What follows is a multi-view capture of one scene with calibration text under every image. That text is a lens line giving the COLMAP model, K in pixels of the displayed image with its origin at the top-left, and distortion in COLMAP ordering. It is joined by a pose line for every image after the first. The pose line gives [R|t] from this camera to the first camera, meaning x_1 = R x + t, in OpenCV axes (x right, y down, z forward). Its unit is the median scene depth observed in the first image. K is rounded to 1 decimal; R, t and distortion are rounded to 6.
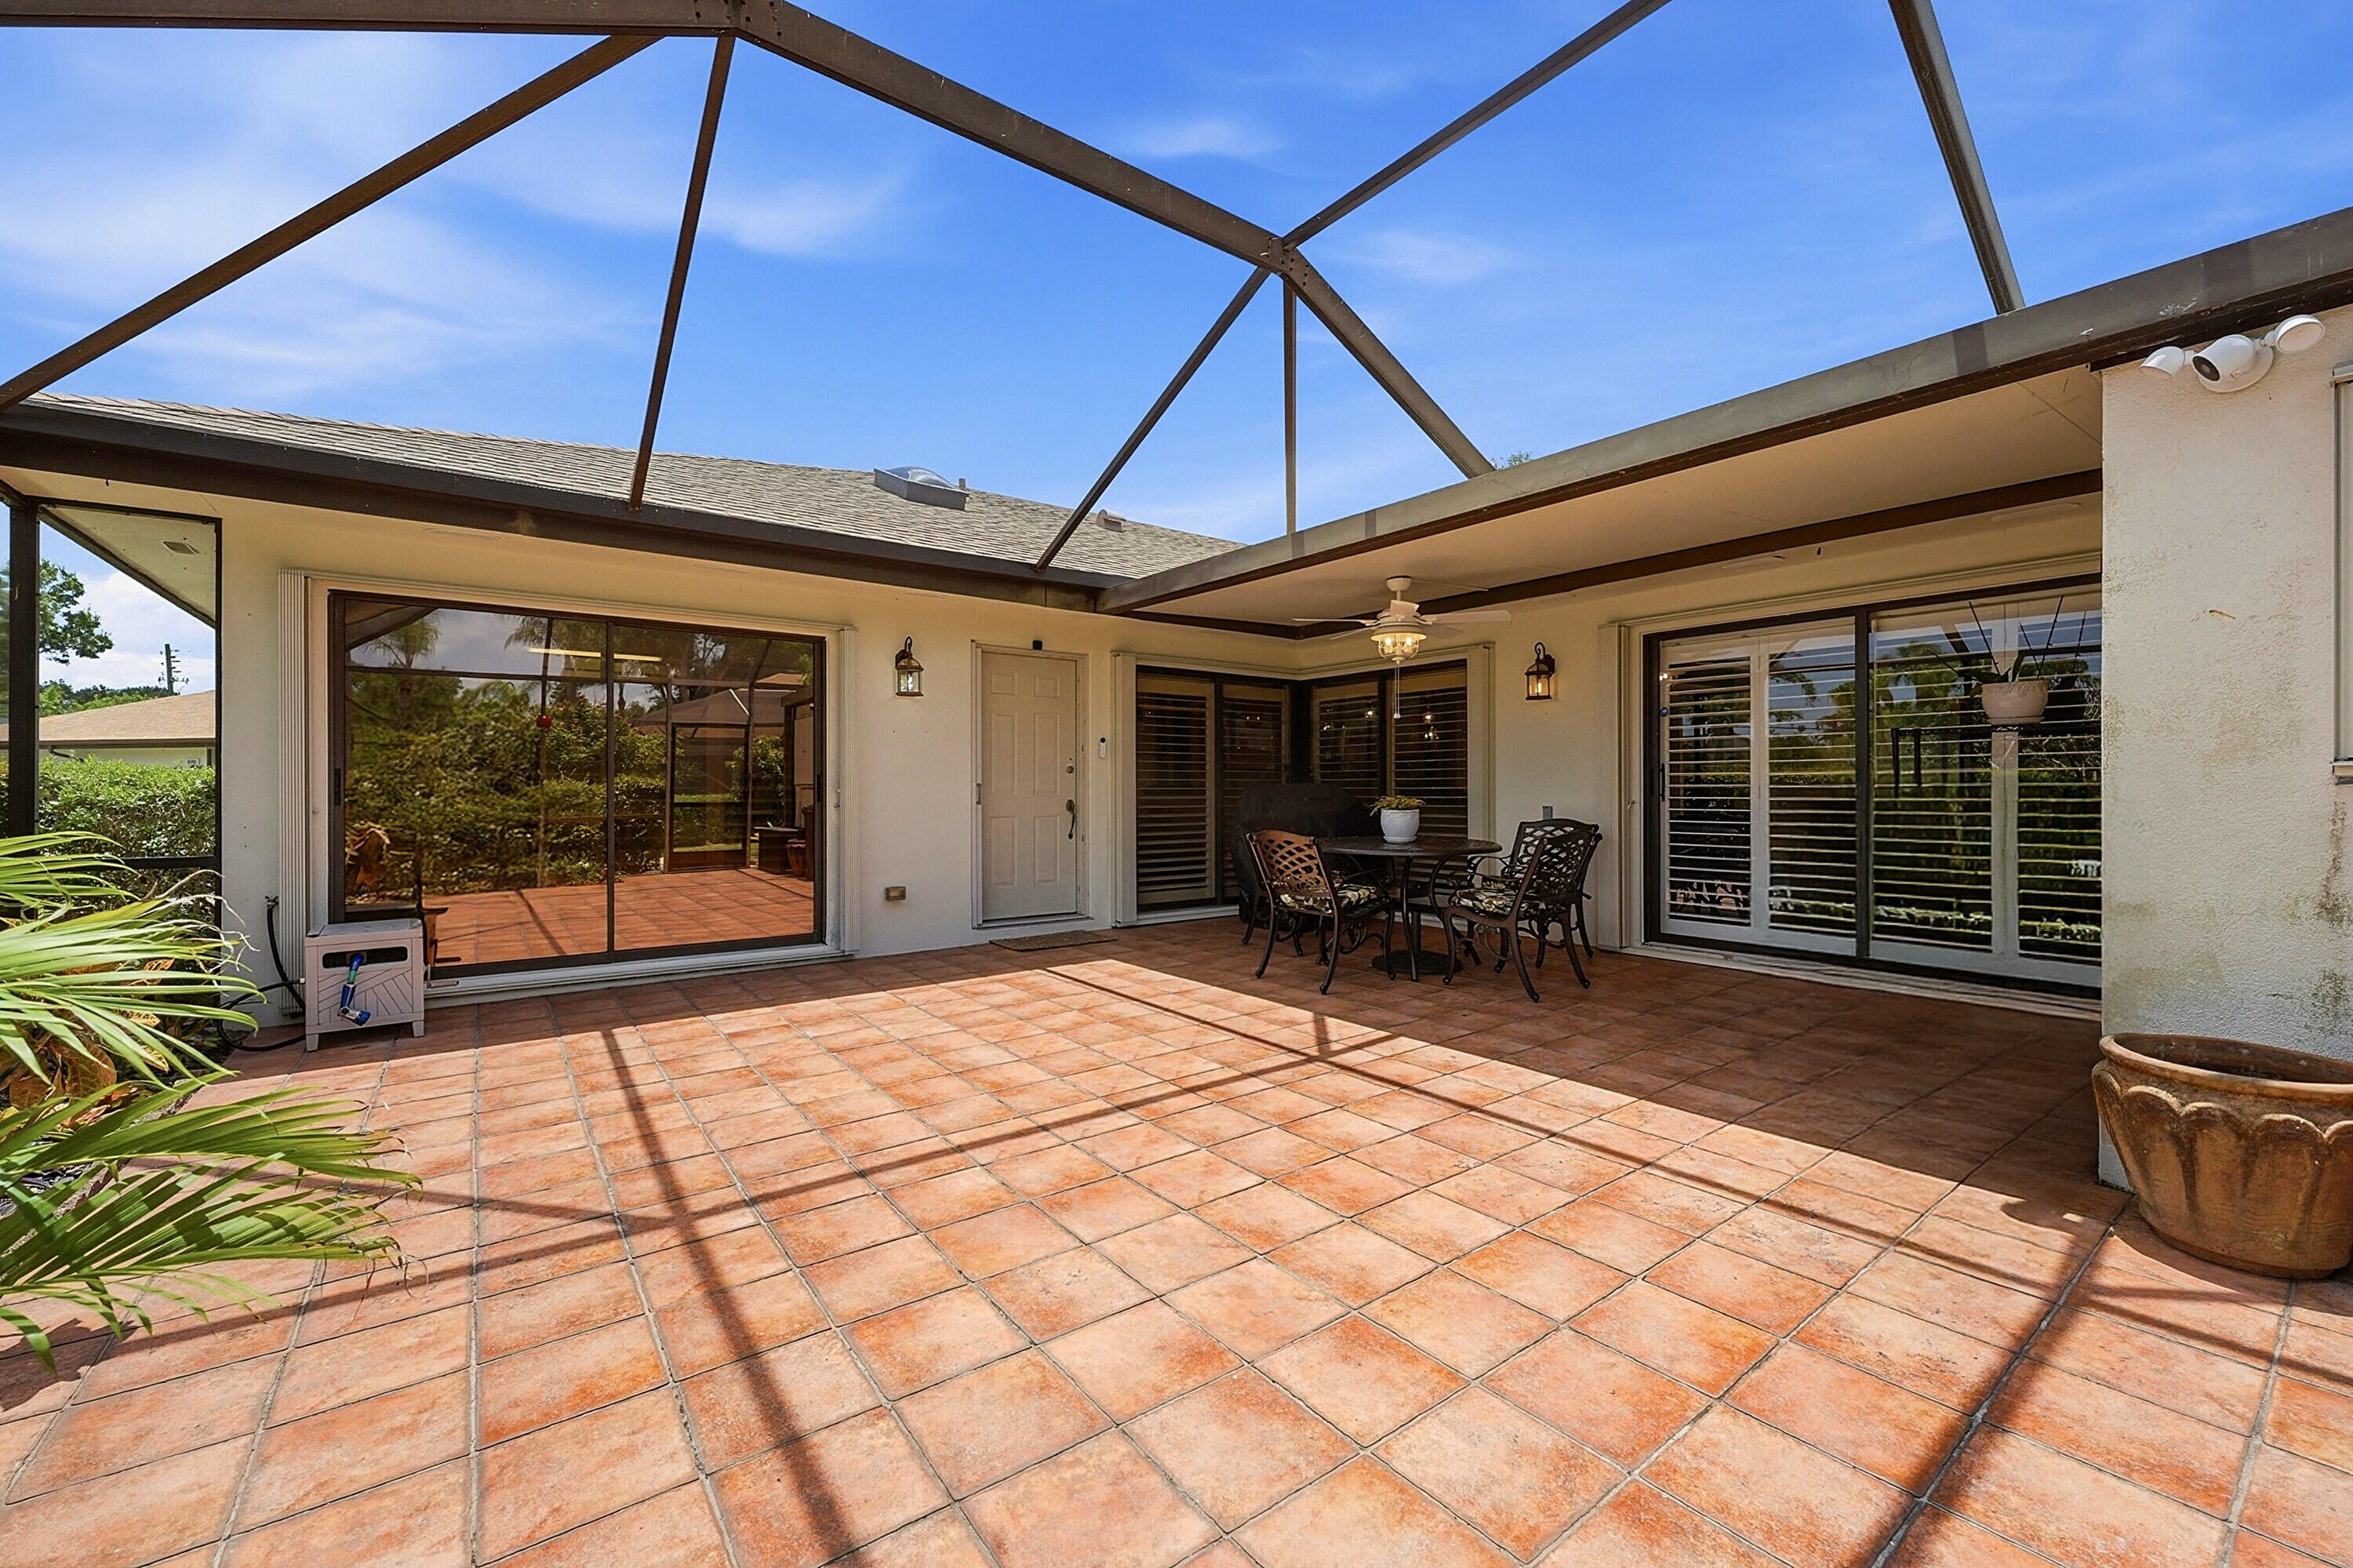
lens RADIAL K [[943.7, 0, 1196.0], [0, 943.7, 783.7], [0, 0, 1]] dist [-0.005539, 0.001799]
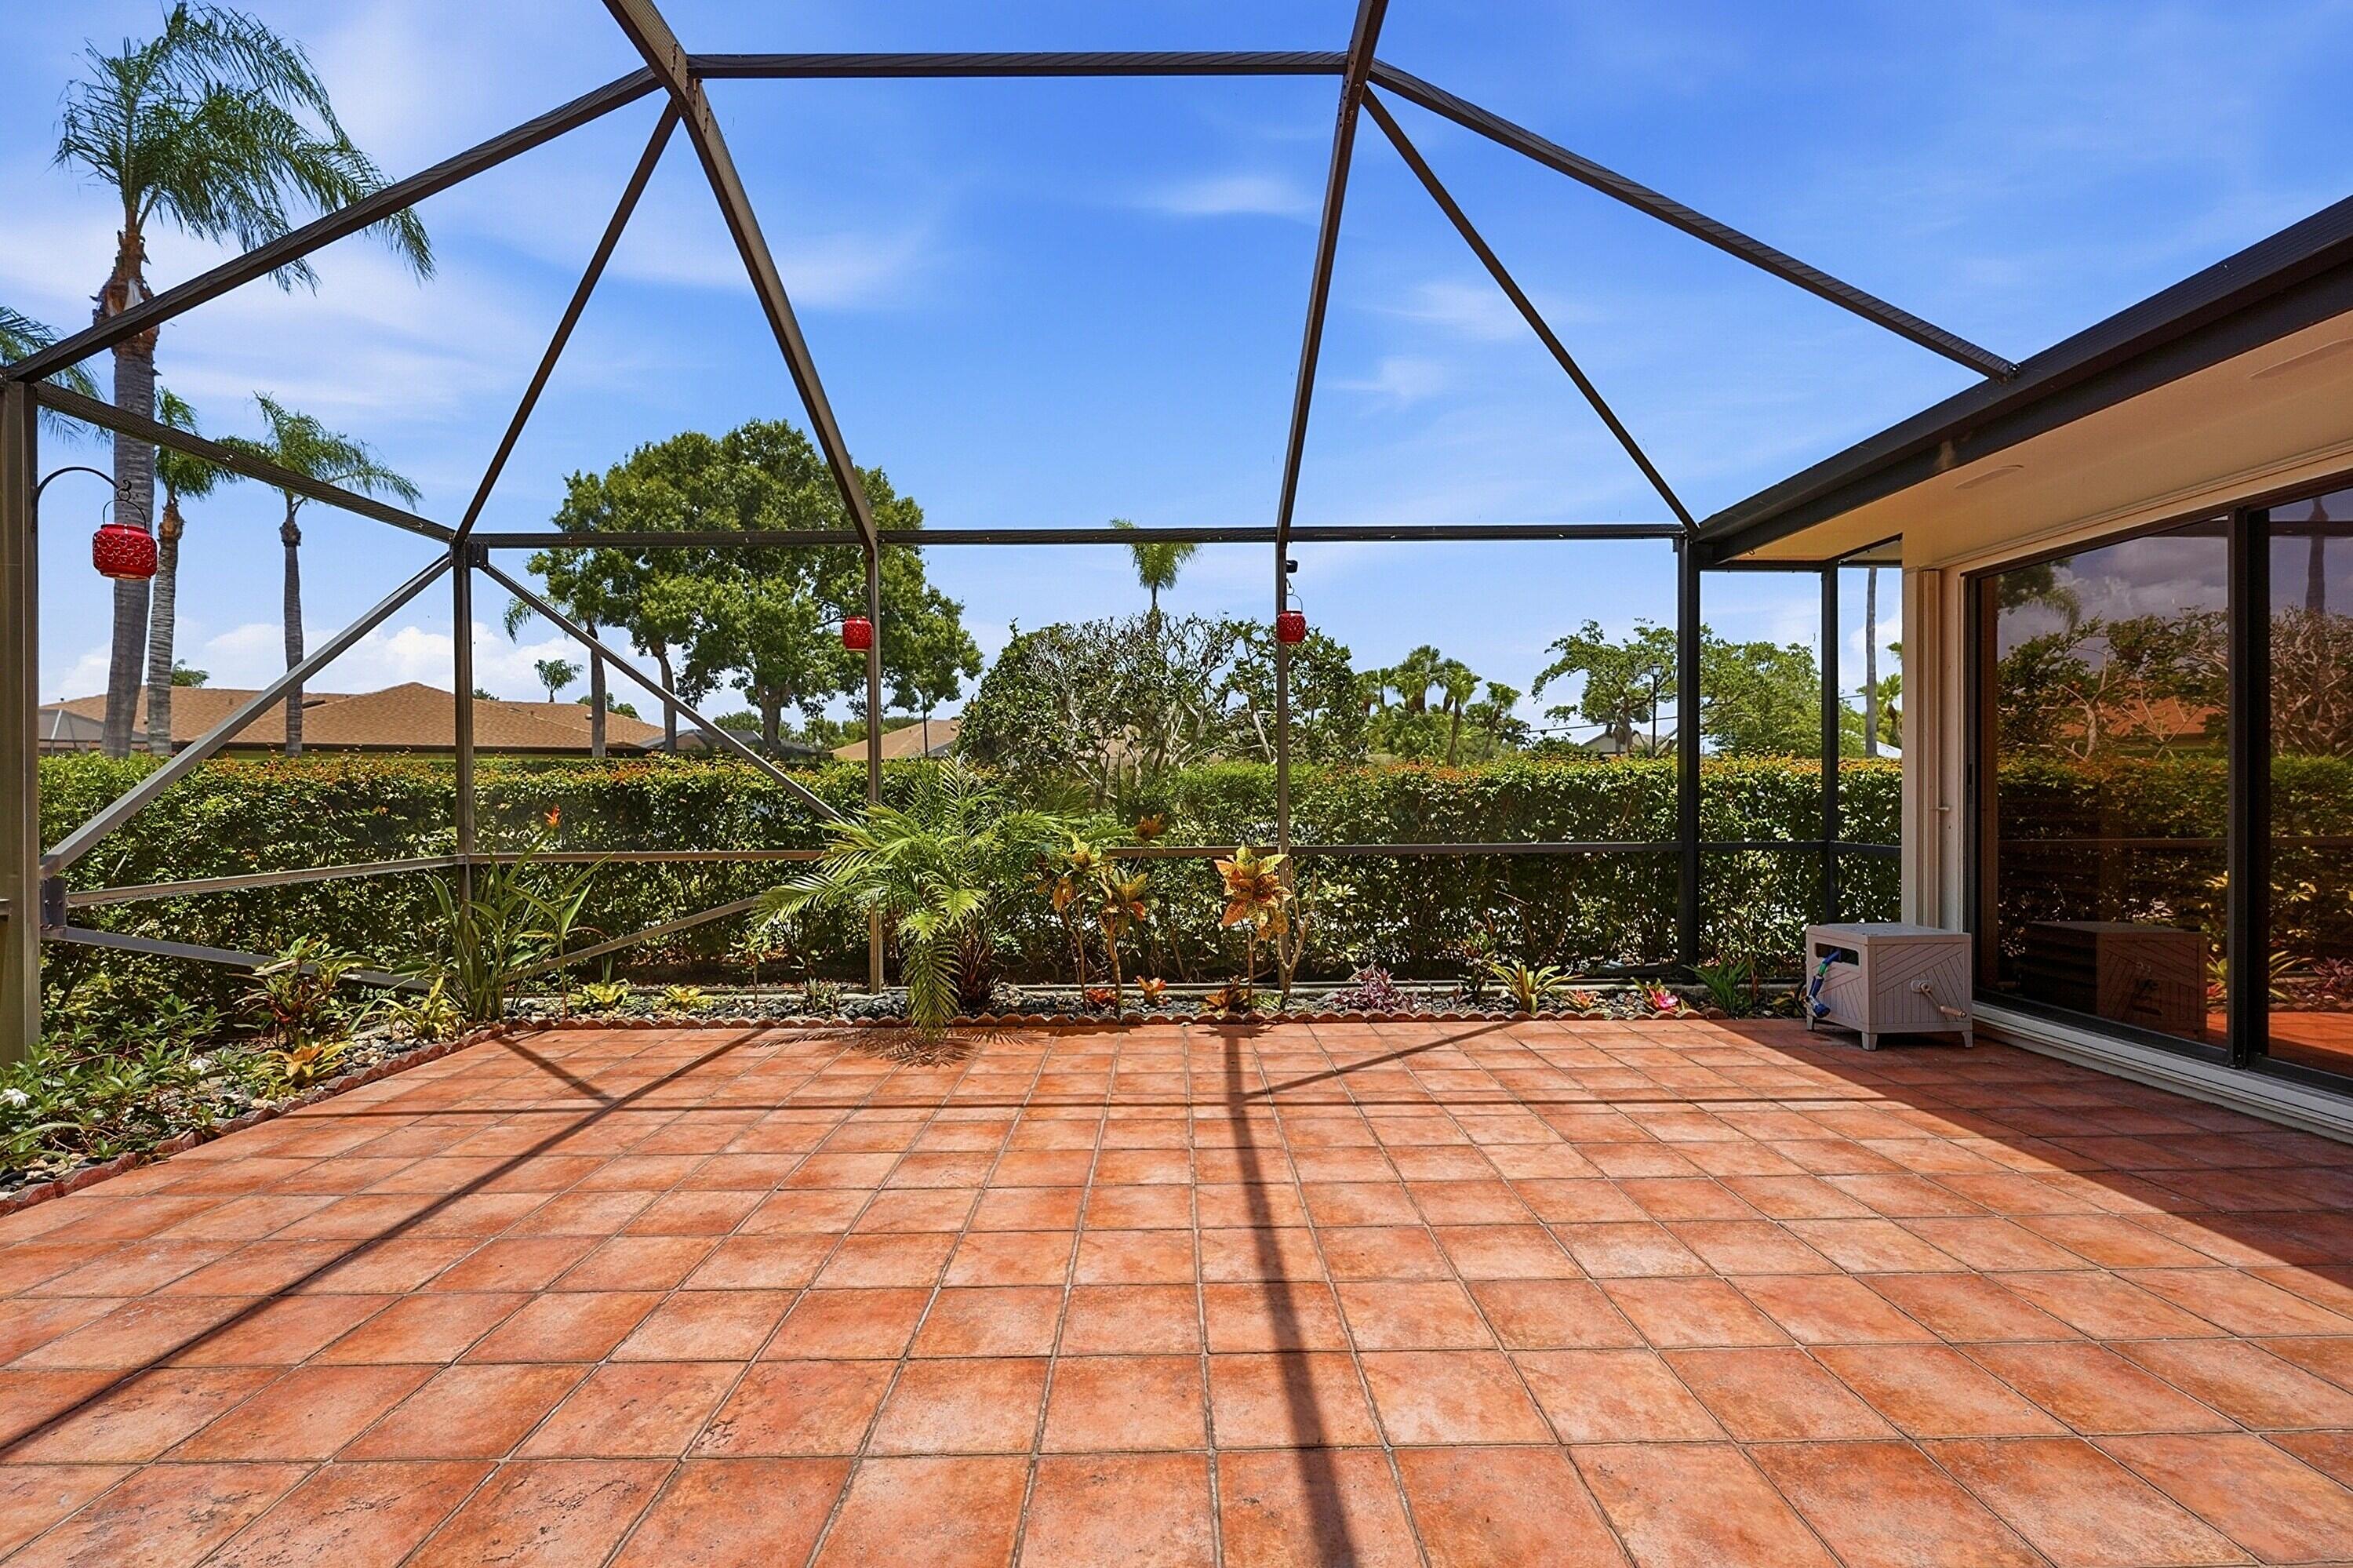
lens RADIAL K [[1022.4, 0, 1170.1], [0, 1022.4, 790.4], [0, 0, 1]] dist [0.001453, -0.001074]
pose [[-0.609968, 0.007828, -0.792387, 0.548605], [0.016081, 0.999868, -0.002501, -0.000086], [0.792263, -0.014268, -0.610013, 1.437616]]
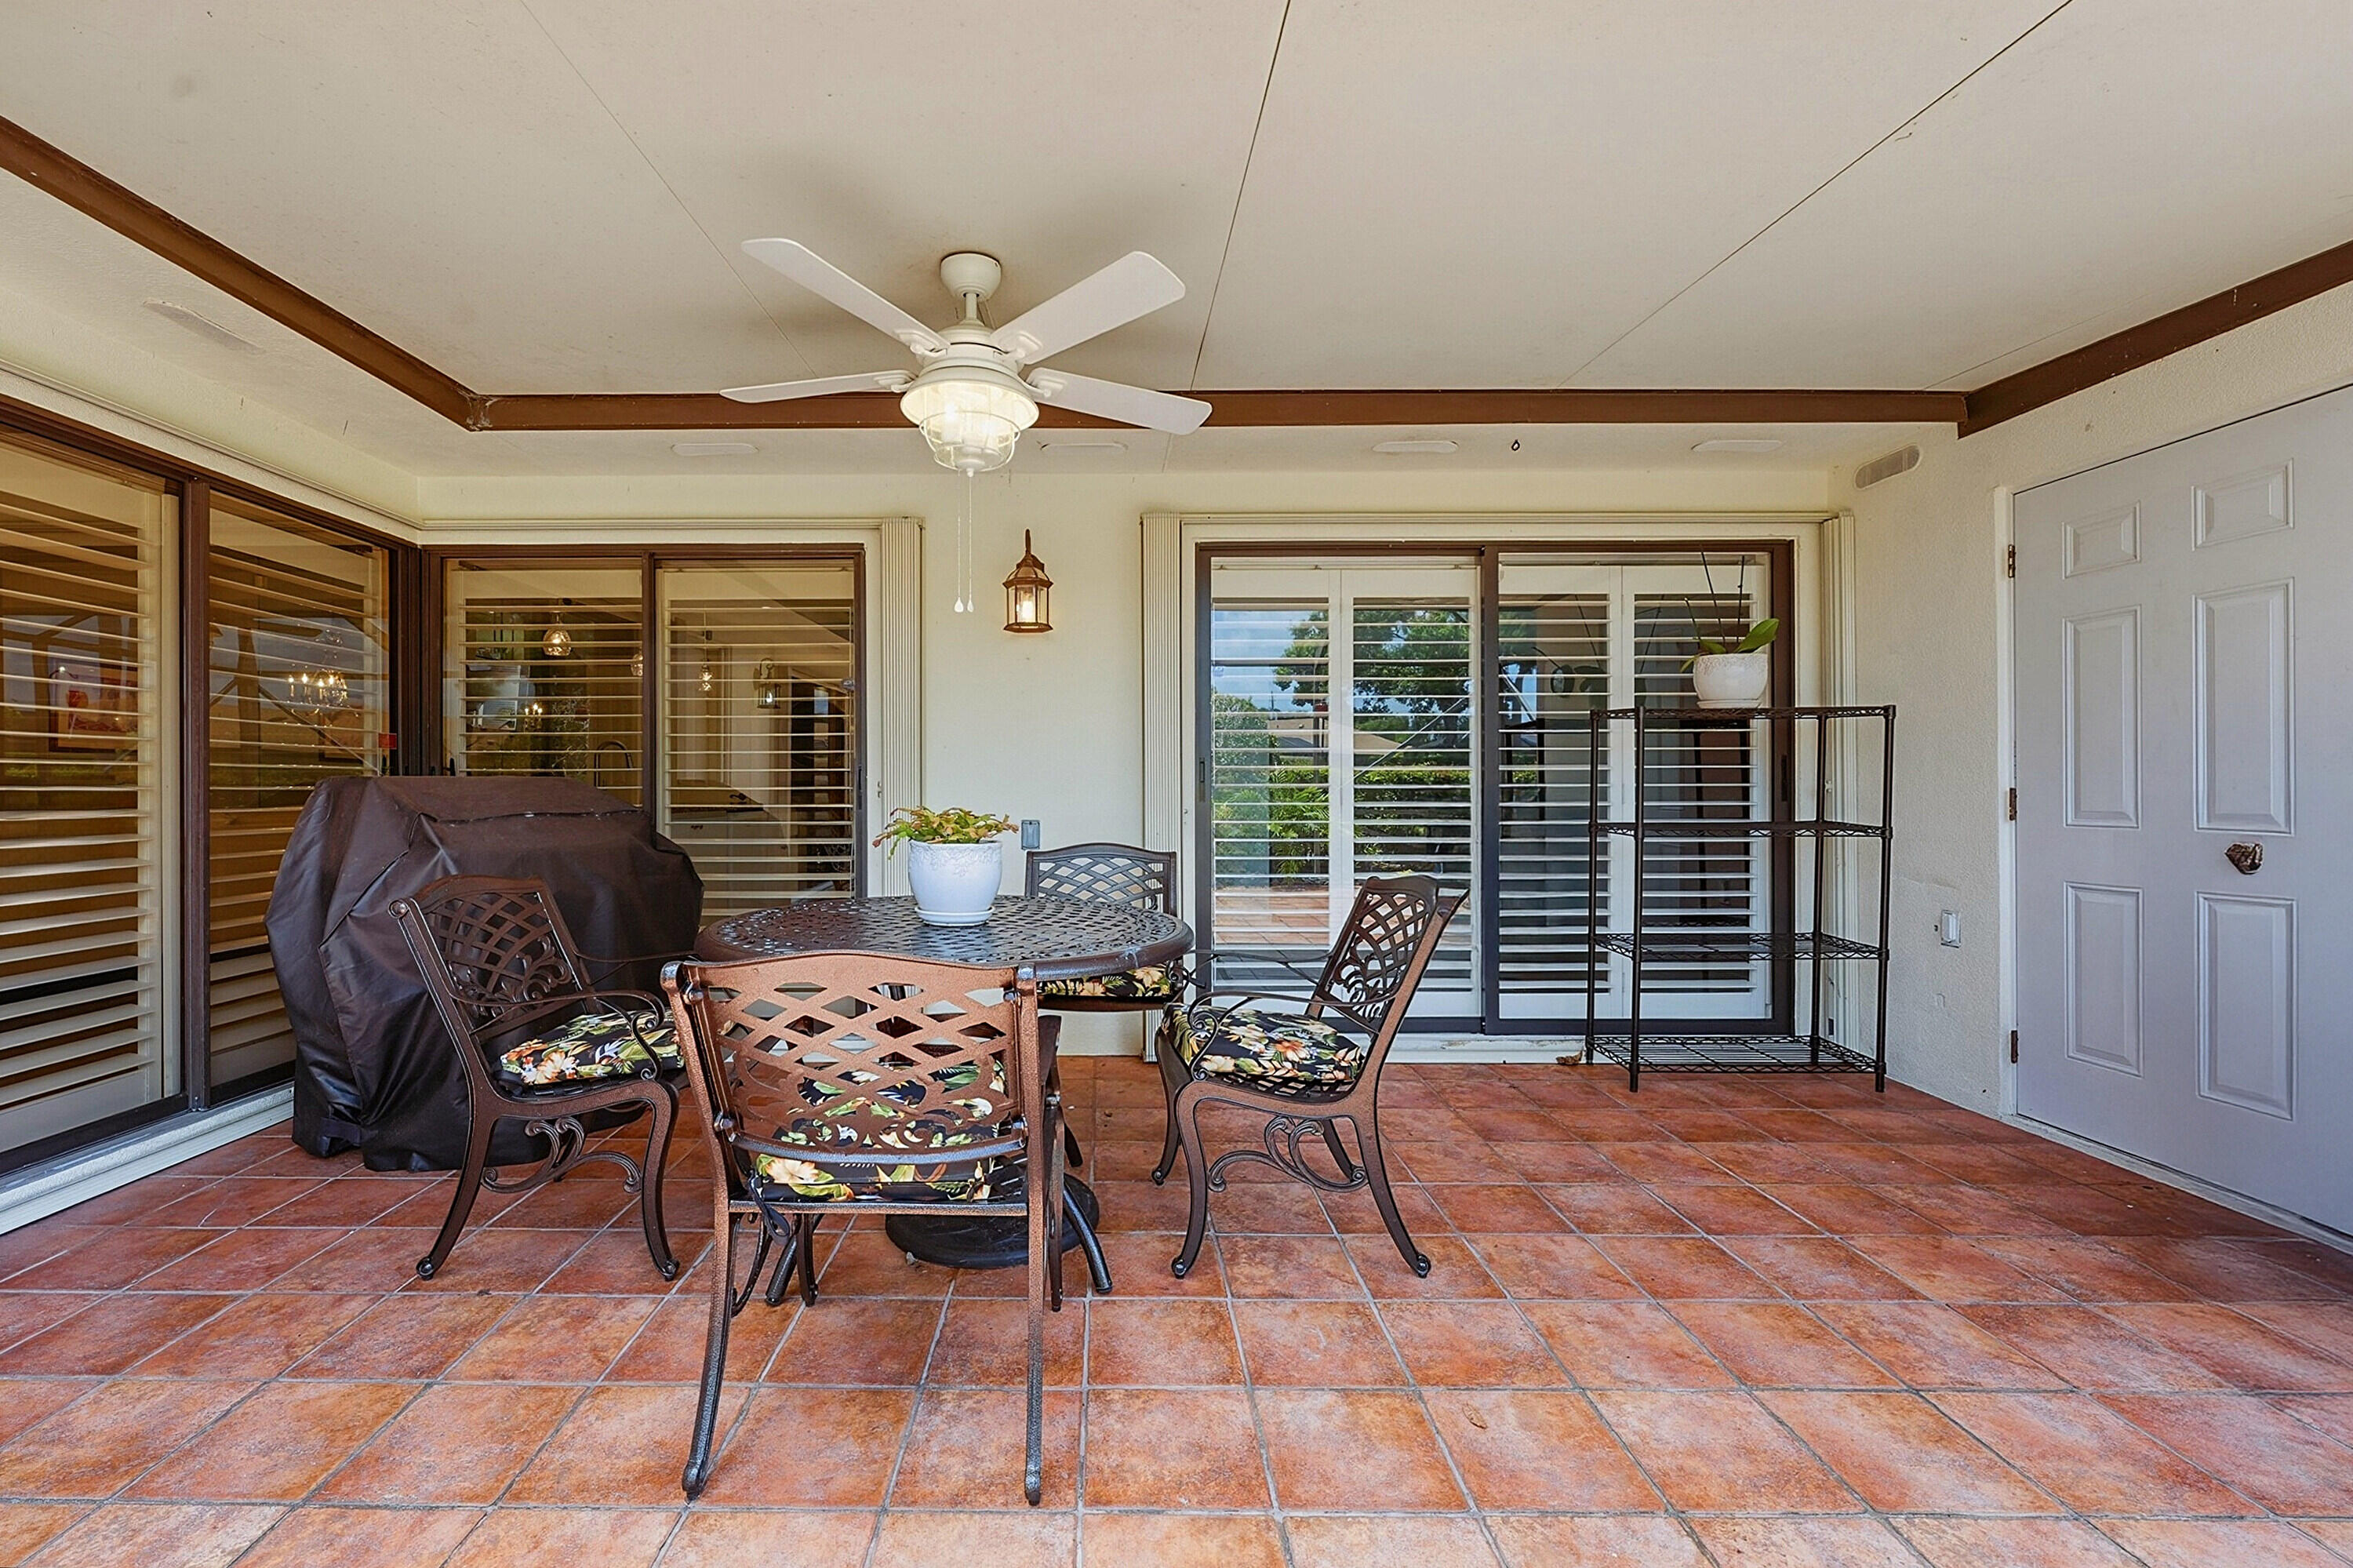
lens RADIAL K [[968.0, 0, 1097.1], [0, 968.0, 793.7], [0, 0, 1]] dist [-0.001961, -0.000163]
pose [[0.620318, -0.001867, 0.784348, -0.130182], [-0.005290, 0.999964, 0.006564, 0.008047], [-0.784333, -0.008221, 0.620286, 1.277137]]
